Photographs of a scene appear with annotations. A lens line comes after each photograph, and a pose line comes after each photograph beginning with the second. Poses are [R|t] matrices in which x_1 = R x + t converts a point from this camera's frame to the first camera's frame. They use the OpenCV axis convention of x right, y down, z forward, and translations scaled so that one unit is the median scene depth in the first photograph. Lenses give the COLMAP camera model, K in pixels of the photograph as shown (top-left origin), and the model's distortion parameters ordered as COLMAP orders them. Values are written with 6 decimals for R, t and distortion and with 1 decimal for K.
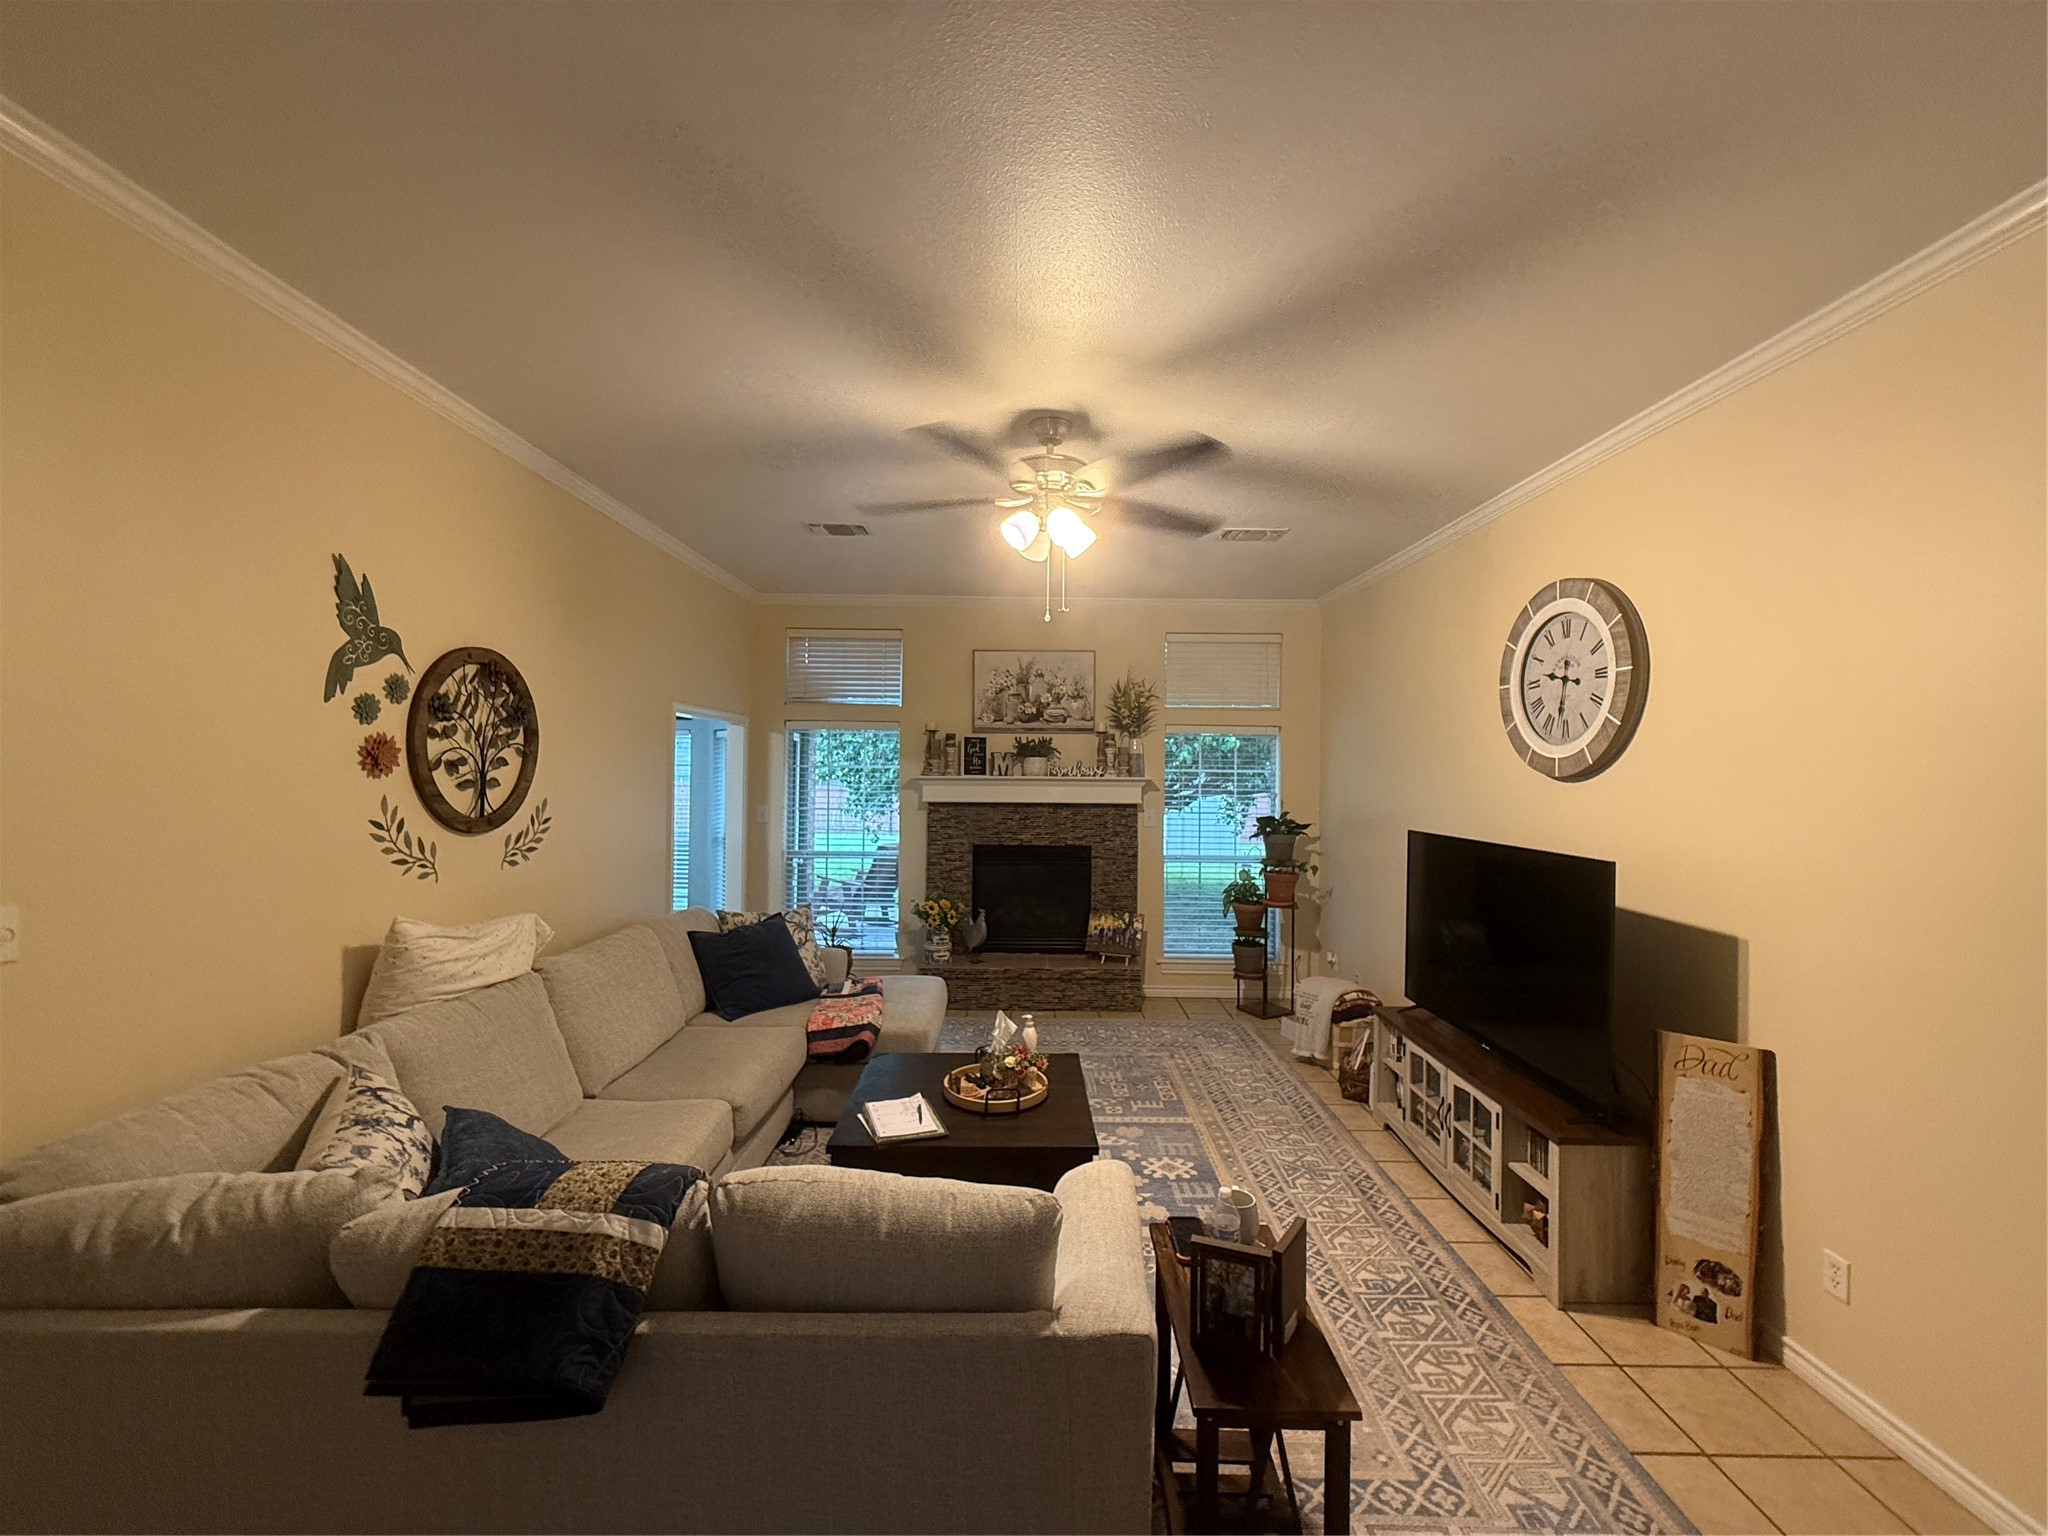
lens RADIAL K [[822.1, 0, 1024.0], [0, 822.1, 768.0], [0, 0, 1]] dist [0.000242, 0.000452]
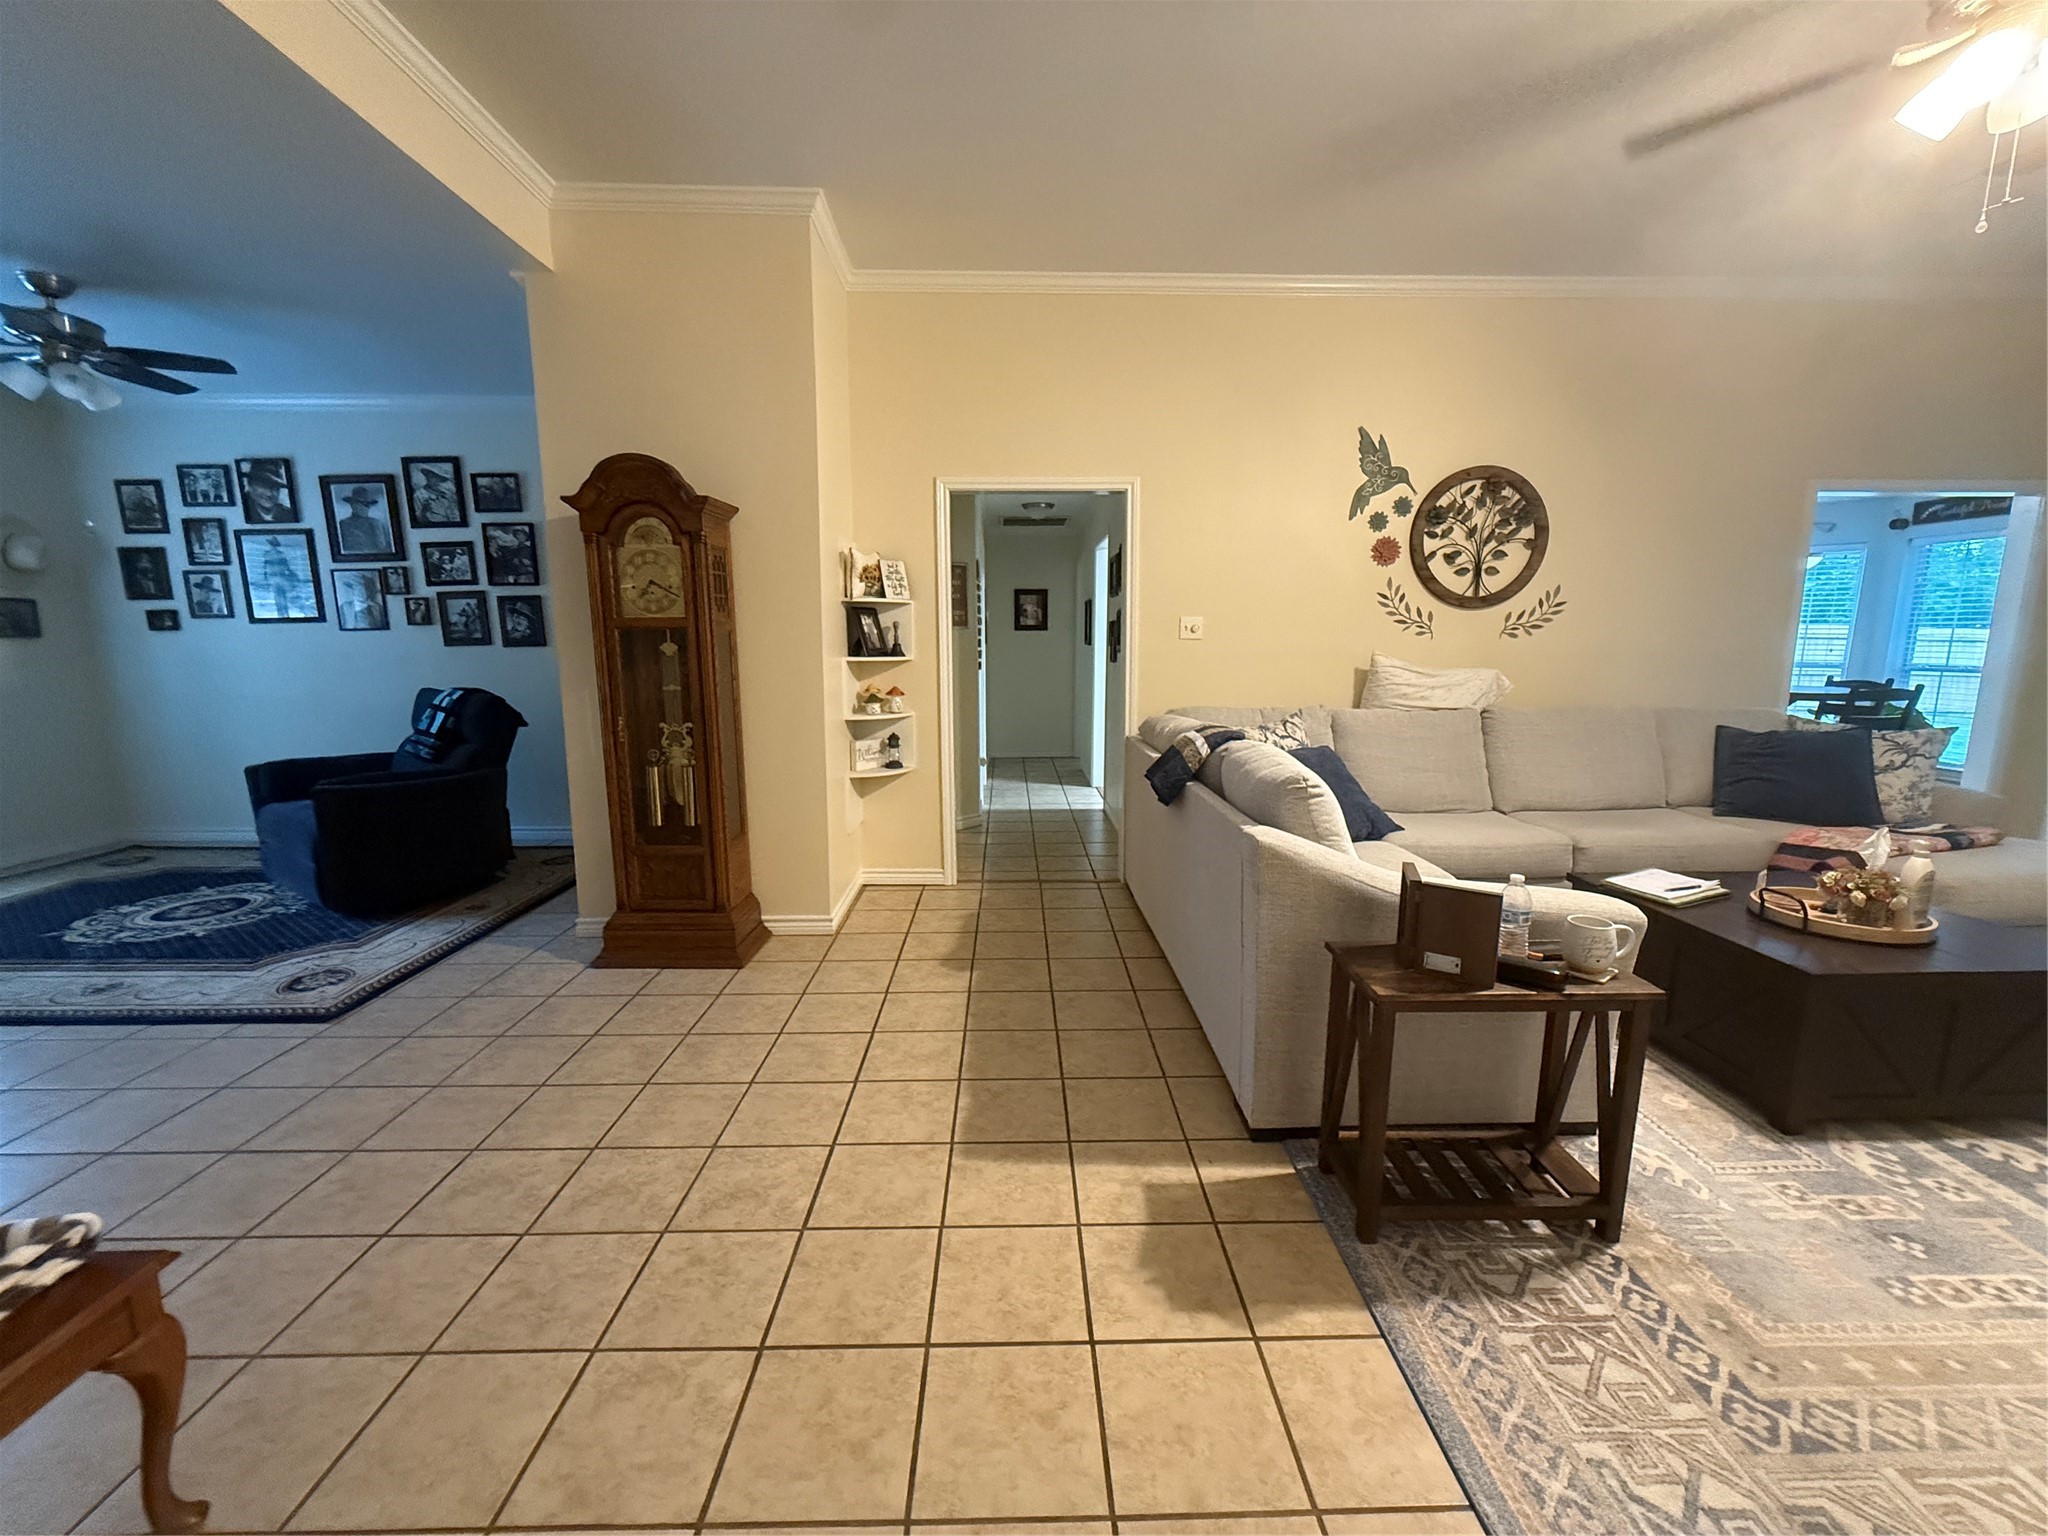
lens RADIAL K [[822.1, 0, 1024.0], [0, 822.1, 768.0], [0, 0, 1]] dist [0.000242, 0.000452]
pose [[0.025511, 0.144305, -0.989204, 0.750284], [0.004470, 0.989500, 0.144464, 0.150534], [0.999665, -0.008107, 0.024598, 0.234505]]
